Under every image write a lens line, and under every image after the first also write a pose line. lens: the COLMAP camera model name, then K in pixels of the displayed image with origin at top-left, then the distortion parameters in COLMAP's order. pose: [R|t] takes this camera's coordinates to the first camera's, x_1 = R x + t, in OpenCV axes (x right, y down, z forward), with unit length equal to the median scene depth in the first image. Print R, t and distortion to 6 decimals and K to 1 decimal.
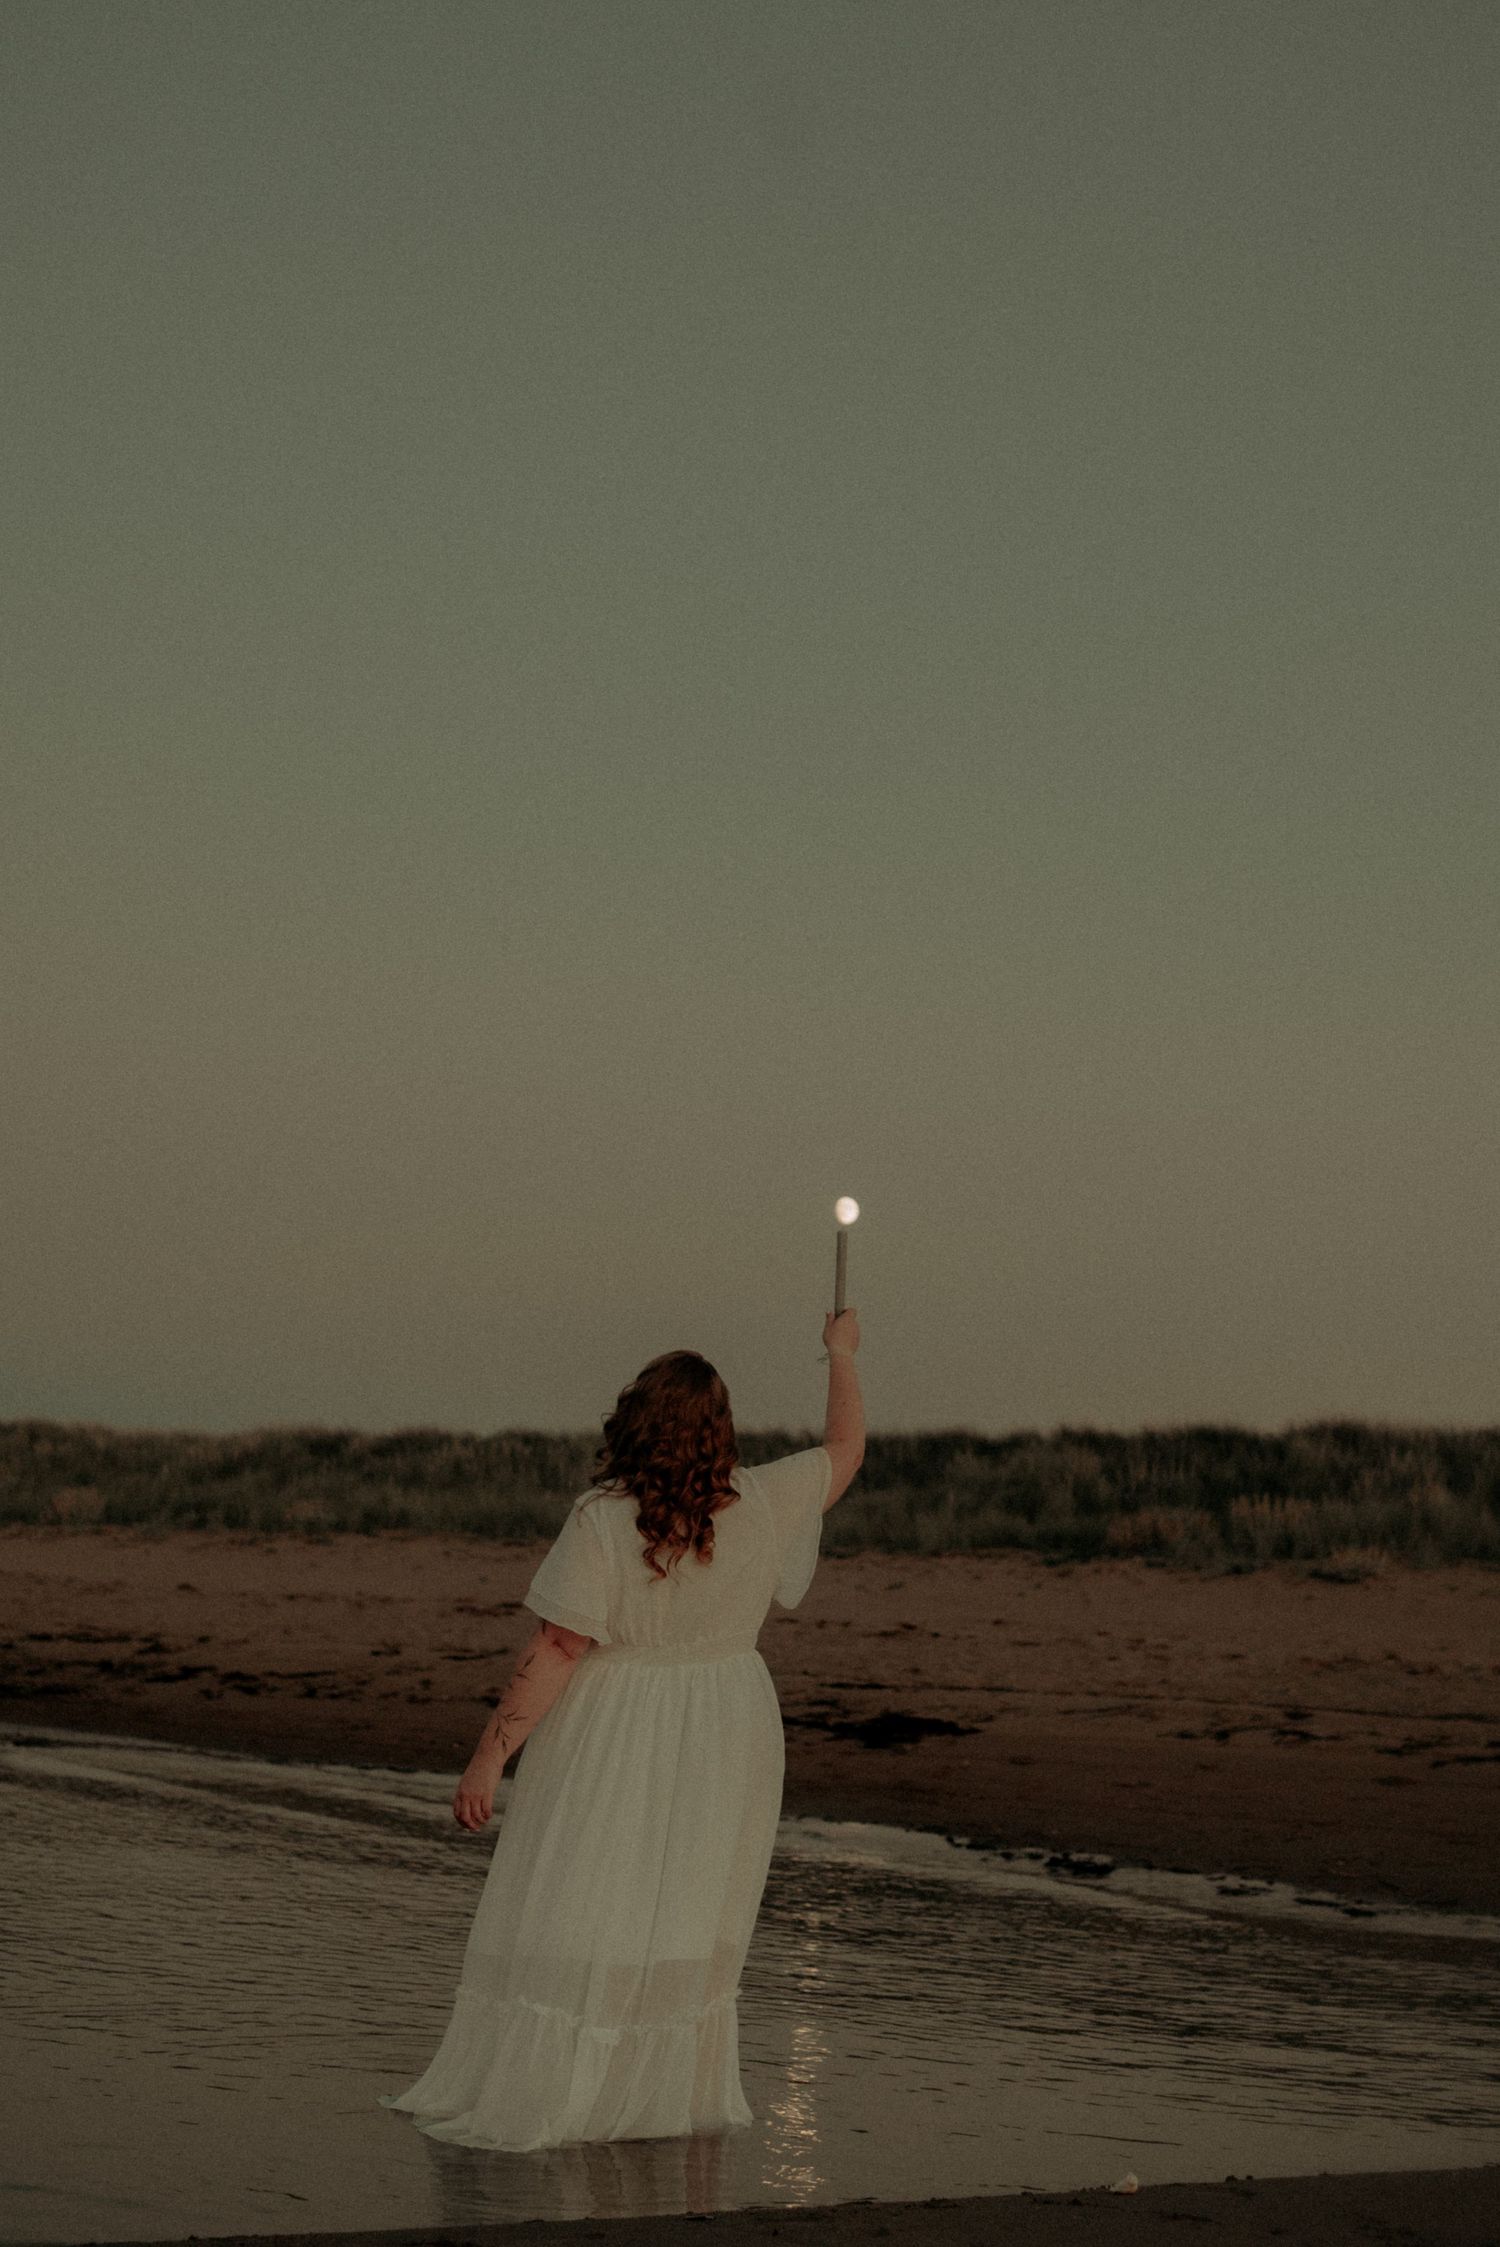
lens RADIAL K [[2037.4, 0, 825.5], [0, 2037.4, 1178.5], [0, 0, 1]] dist [0.000232, 0.000000]
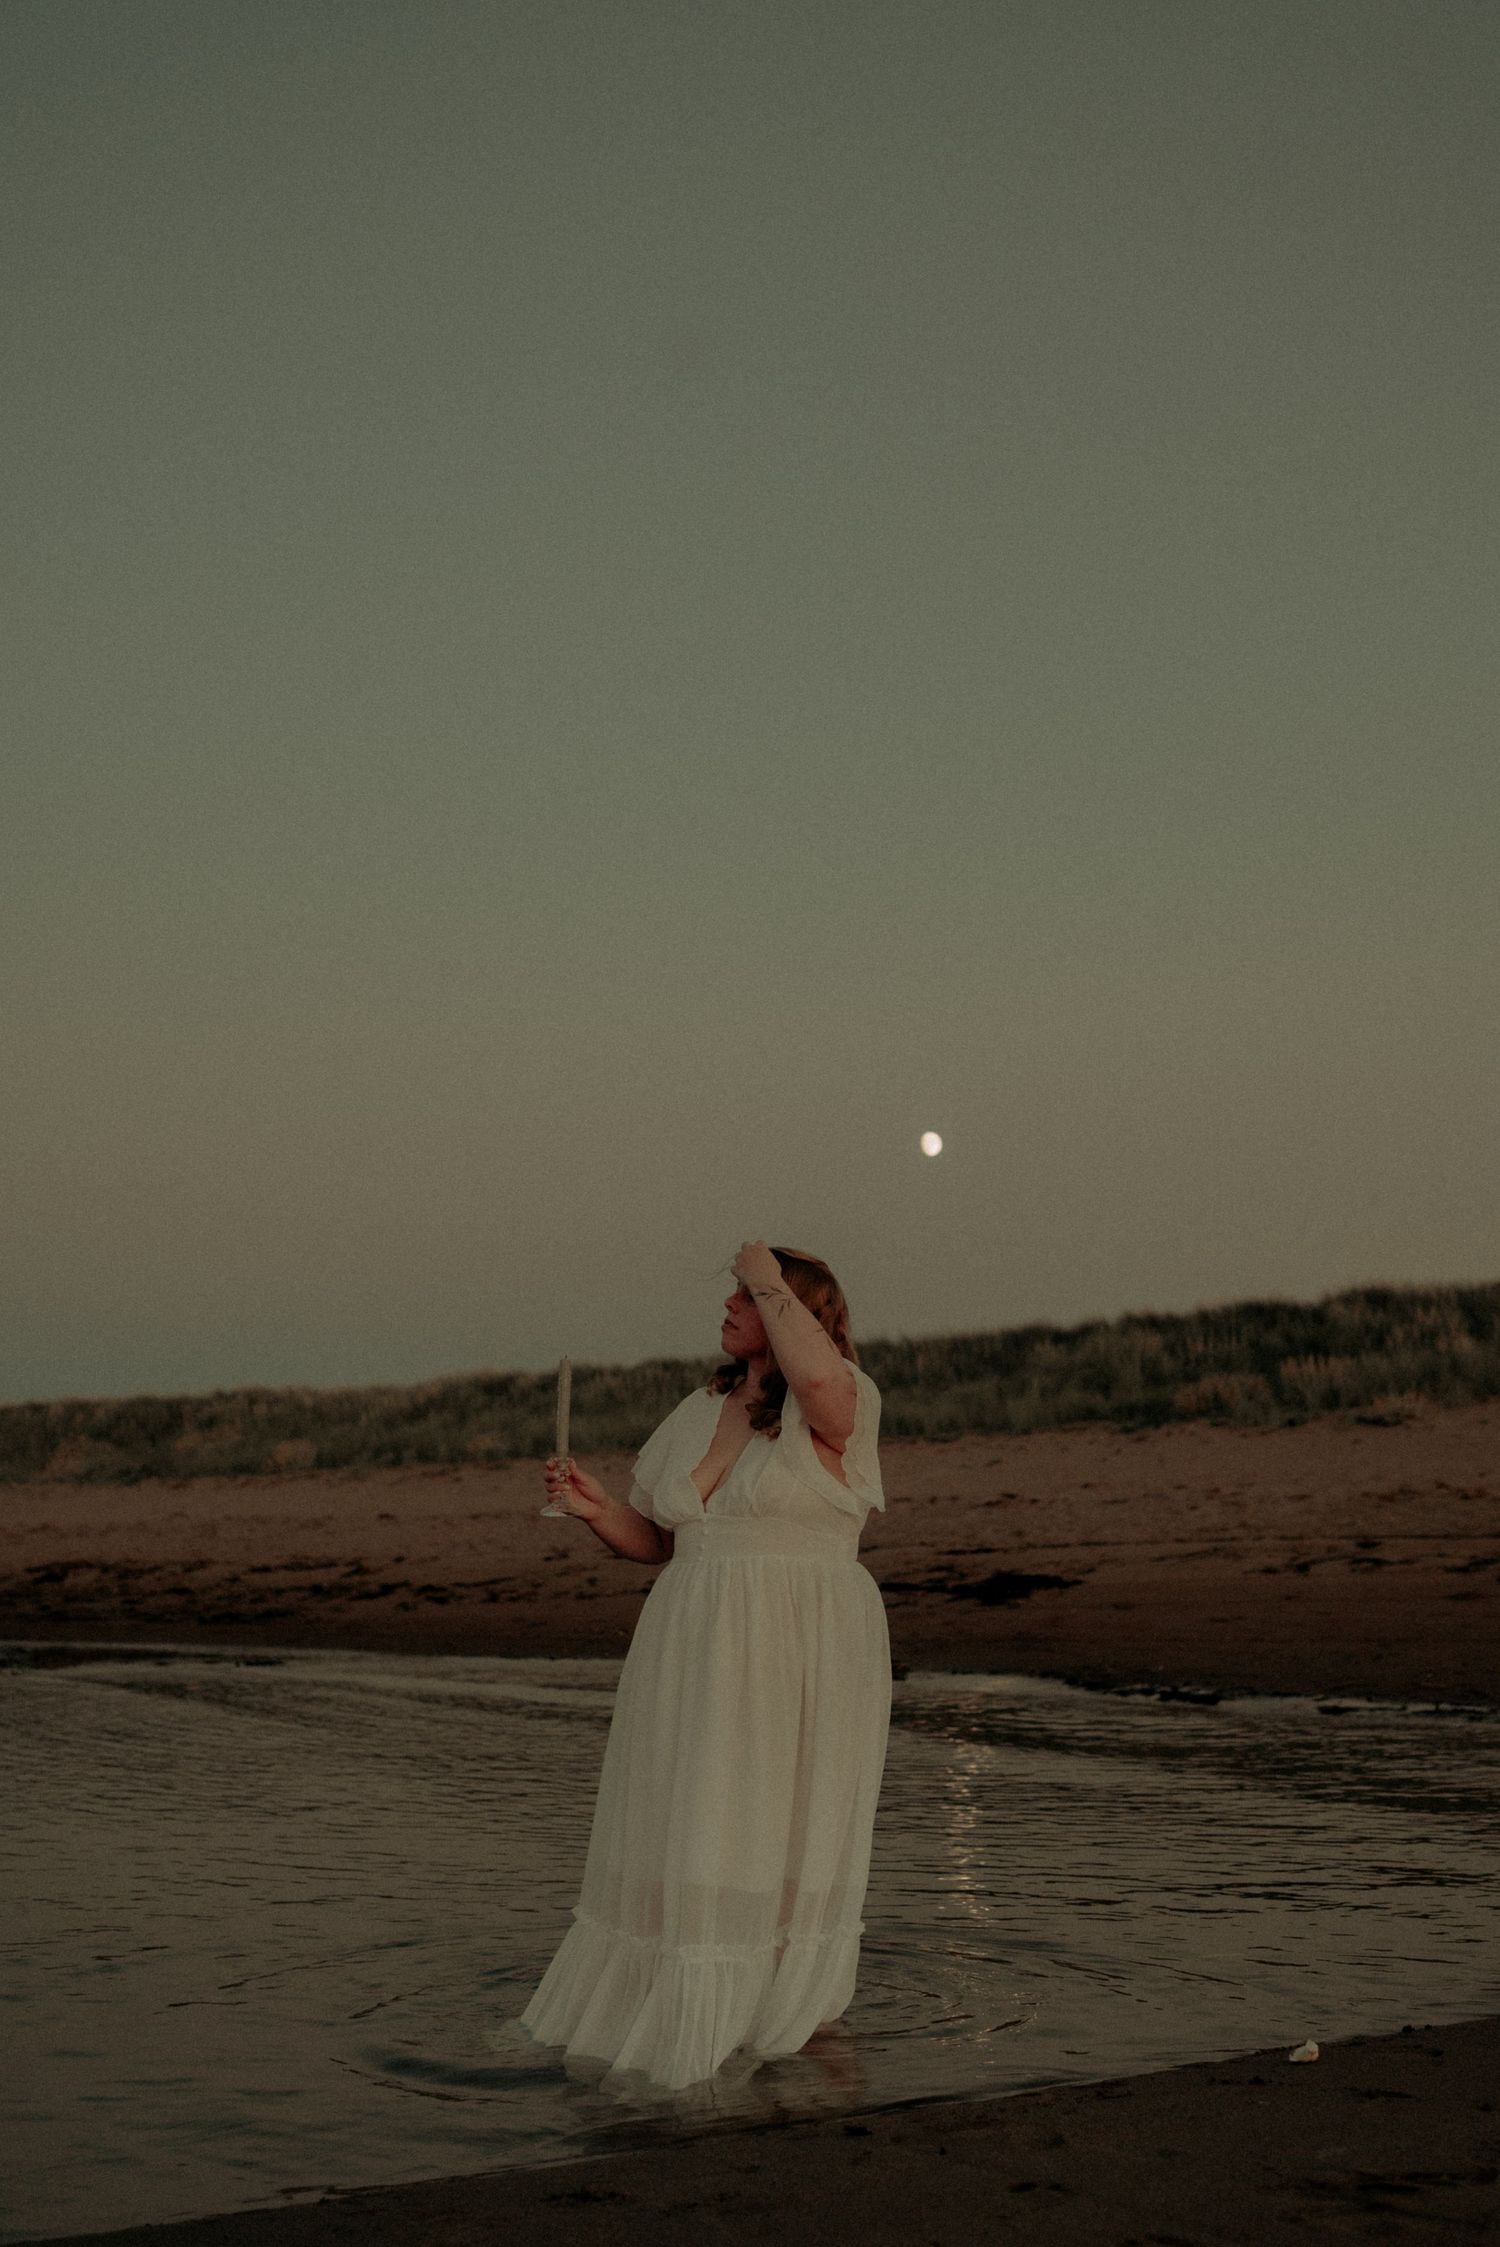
lens RADIAL K [[2447.2, 0, 748.7], [0, 2447.2, 1123.0], [0, 0, 1]] dist [0.010565, 0.000000]
pose [[0.993613, -0.095312, -0.060403, -0.001694], [0.098746, 0.993497, 0.056675, -0.081654], [0.054609, -0.062277, 0.996564, -0.370538]]
